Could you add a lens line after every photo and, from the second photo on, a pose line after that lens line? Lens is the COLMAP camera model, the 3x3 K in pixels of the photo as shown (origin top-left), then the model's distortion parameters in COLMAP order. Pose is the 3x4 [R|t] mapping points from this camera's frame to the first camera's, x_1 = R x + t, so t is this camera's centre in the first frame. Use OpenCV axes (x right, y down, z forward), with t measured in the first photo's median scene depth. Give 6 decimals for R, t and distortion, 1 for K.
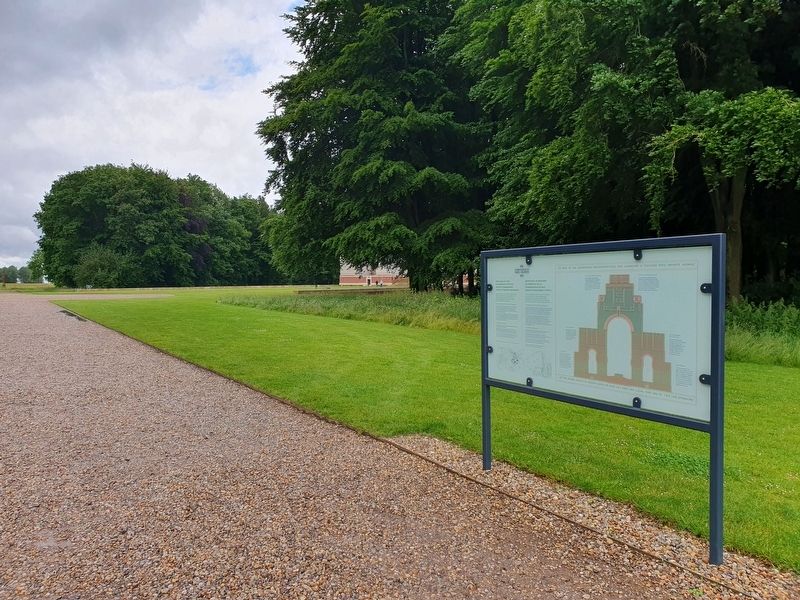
lens RADIAL K [[614.1, 0, 400.0], [0, 614.1, 300.0], [0, 0, 1]] dist [0.132618, -0.320158]
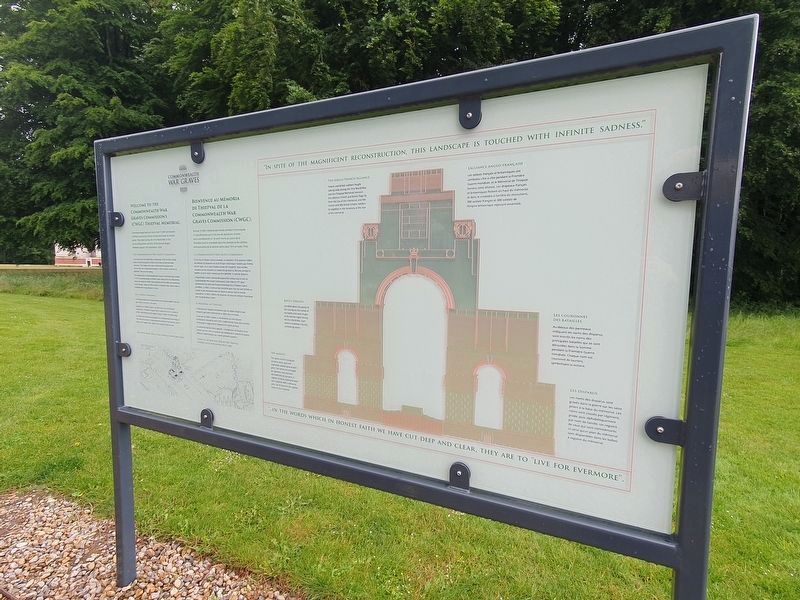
lens RADIAL K [[418.8, 0, 398.8], [0, 418.8, 311.0], [0, 0, 1]] dist [-0.001685, 0.022018]
pose [[0.840933, -0.033849, 0.540080, 0.150708], [-0.004159, 0.997608, 0.069000, 0.025954], [-0.541124, -0.060271, 0.838780, 0.609368]]
